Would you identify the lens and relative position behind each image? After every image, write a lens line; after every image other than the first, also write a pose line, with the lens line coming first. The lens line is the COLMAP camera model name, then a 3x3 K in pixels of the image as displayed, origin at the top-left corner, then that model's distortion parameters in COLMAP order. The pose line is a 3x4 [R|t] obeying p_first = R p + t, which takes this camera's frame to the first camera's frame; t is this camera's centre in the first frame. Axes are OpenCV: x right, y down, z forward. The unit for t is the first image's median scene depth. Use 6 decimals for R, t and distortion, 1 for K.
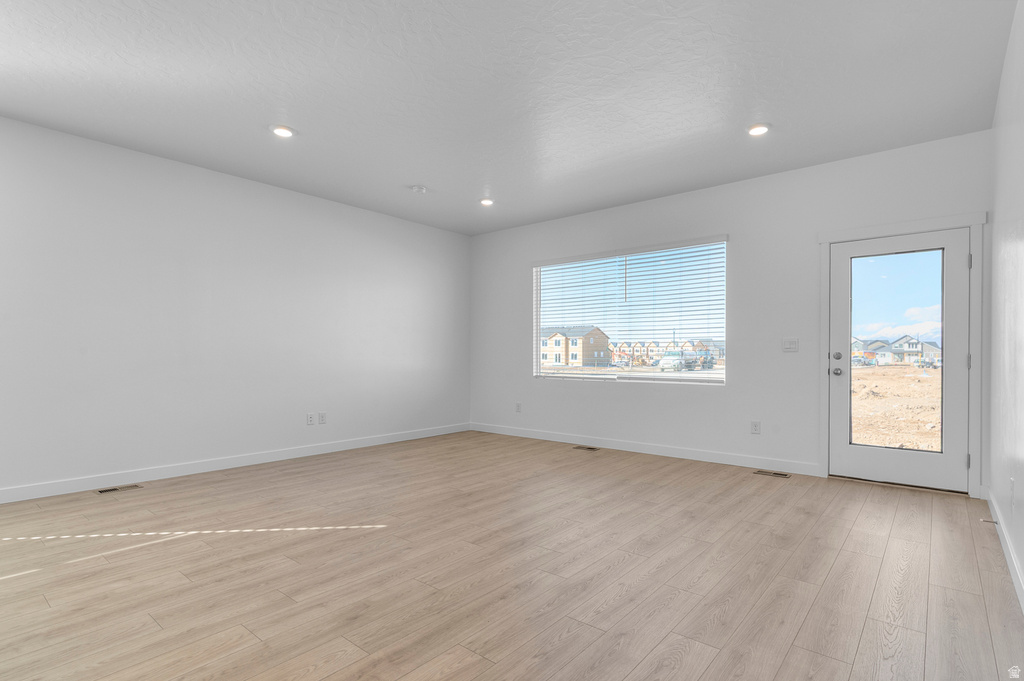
lens RADIAL K [[501.8, 0, 526.9], [0, 501.8, 362.6], [0, 0, 1]] dist [-0.000803, -0.000364]
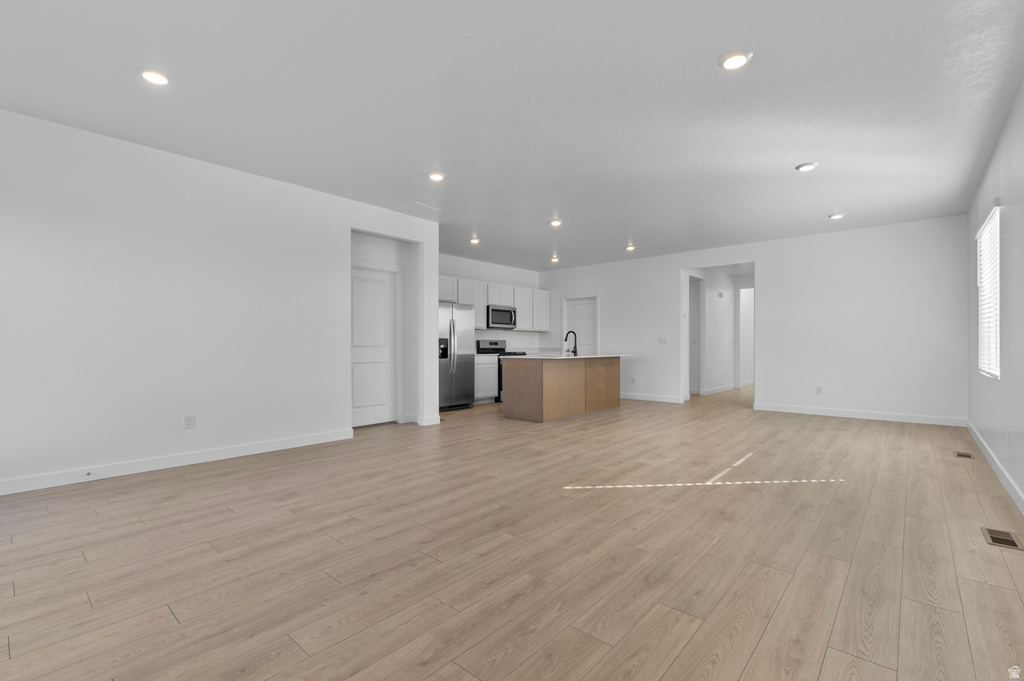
lens RADIAL K [[457.2, 0, 526.8], [0, 457.2, 349.3], [0, 0, 1]] dist [-0.005374, 0.000078]
pose [[-0.999828, -0.001516, 0.018484, -0.165191], [-0.001160, 0.999814, 0.019241, -0.021165], [-0.018510, 0.019216, -0.999644, 1.635309]]
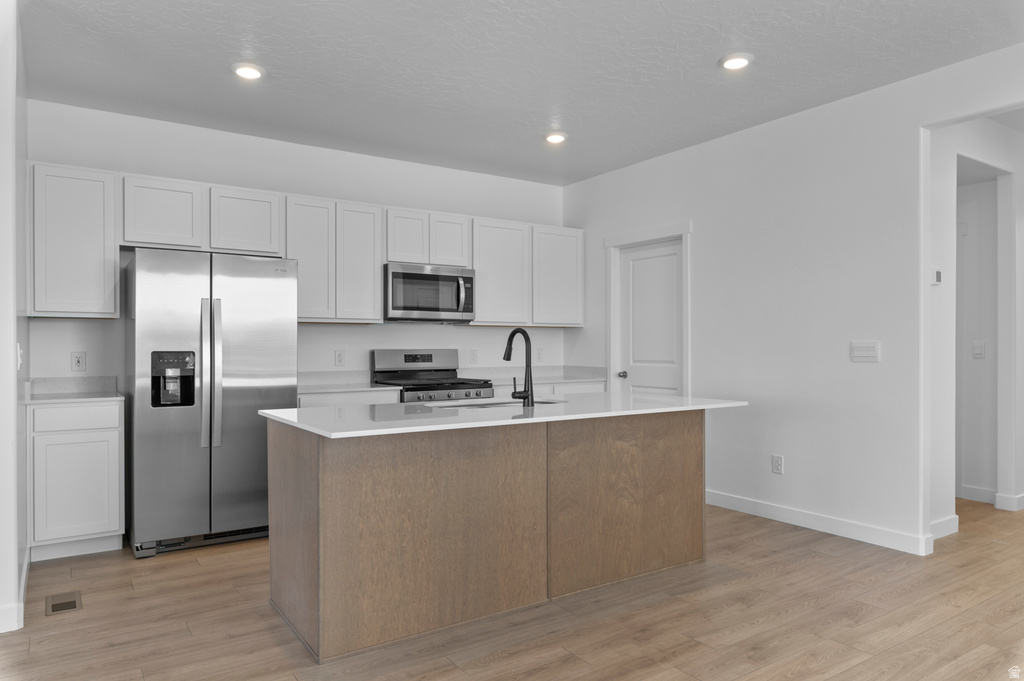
lens RADIAL K [[677.6, 0, 519.4], [0, 677.6, 348.5], [0, 0, 1]] dist [-0.013371, 0.001404]
pose [[-0.958508, -0.003630, 0.285043, -0.556308], [0.001405, 0.999847, 0.017458, -0.049373], [-0.285063, 0.017134, -0.958356, 0.619561]]
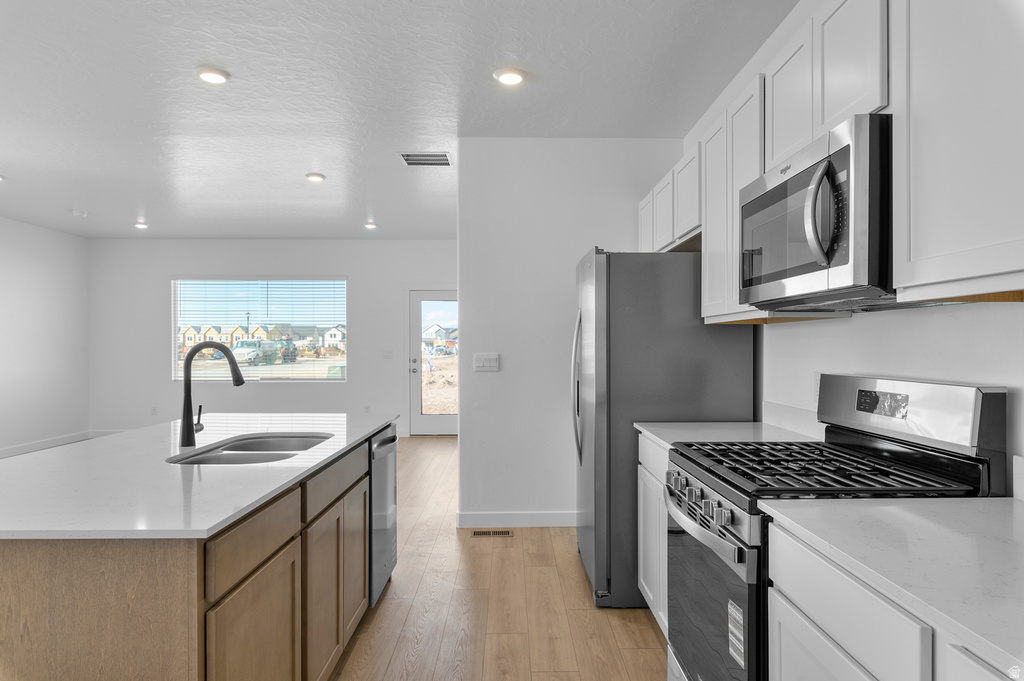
lens RADIAL K [[628.7, 0, 511.0], [0, 628.7, 338.9], [0, 0, 1]] dist [0.006784, 0.000614]
pose [[0.769392, 0.001562, 0.638775, -0.473683], [0.012597, 0.999765, -0.017617, -0.047739], [-0.638653, 0.021601, 0.769192, -0.825972]]
